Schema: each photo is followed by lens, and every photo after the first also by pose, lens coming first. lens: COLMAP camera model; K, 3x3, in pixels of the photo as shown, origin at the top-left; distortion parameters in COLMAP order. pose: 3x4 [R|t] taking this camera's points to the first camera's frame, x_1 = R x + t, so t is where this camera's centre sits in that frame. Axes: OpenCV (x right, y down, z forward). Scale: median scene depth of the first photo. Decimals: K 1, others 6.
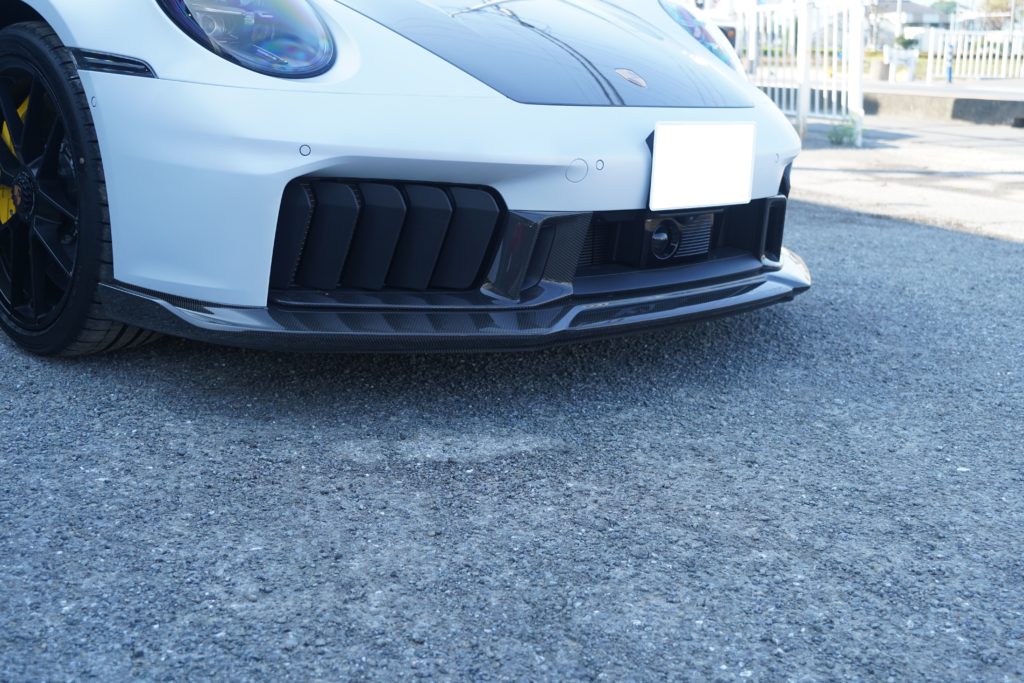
lens RADIAL K [[1185.0, 0, 512.0], [0, 1185.0, 341.5], [0, 0, 1]] dist [0.004457, 0.004672]
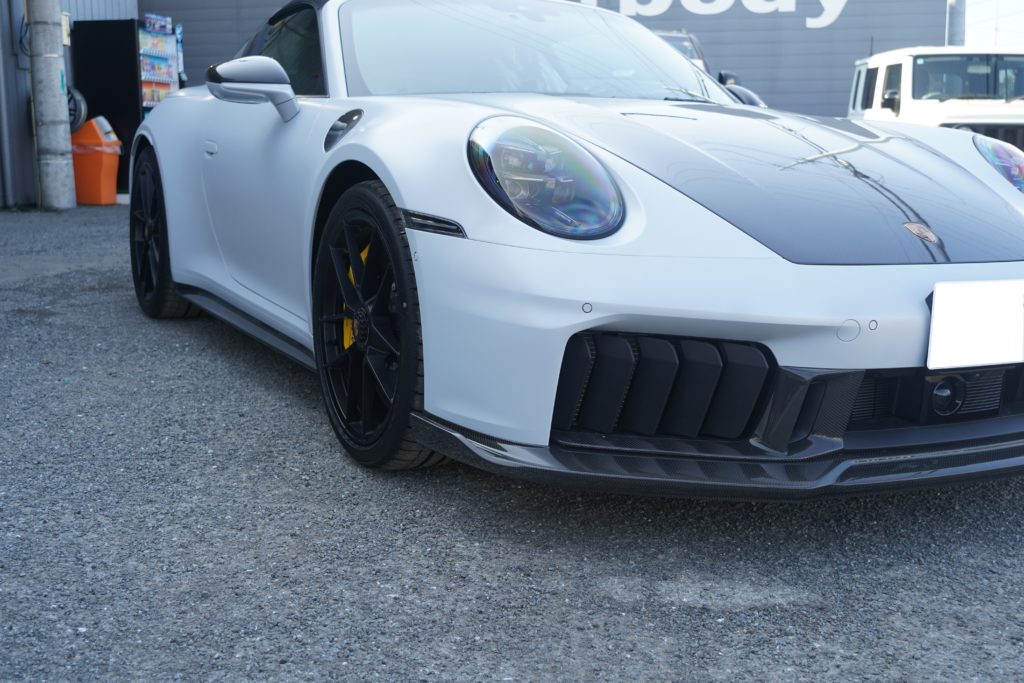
lens RADIAL K [[1185.0, 0, 512.0], [0, 1185.0, 341.5], [0, 0, 1]] dist [0.004457, 0.004672]
pose [[0.955114, 0.036245, -0.294012, 0.079830], [-0.056543, 0.996545, -0.060832, -0.056594], [0.290791, 0.074726, 0.953864, -0.065309]]
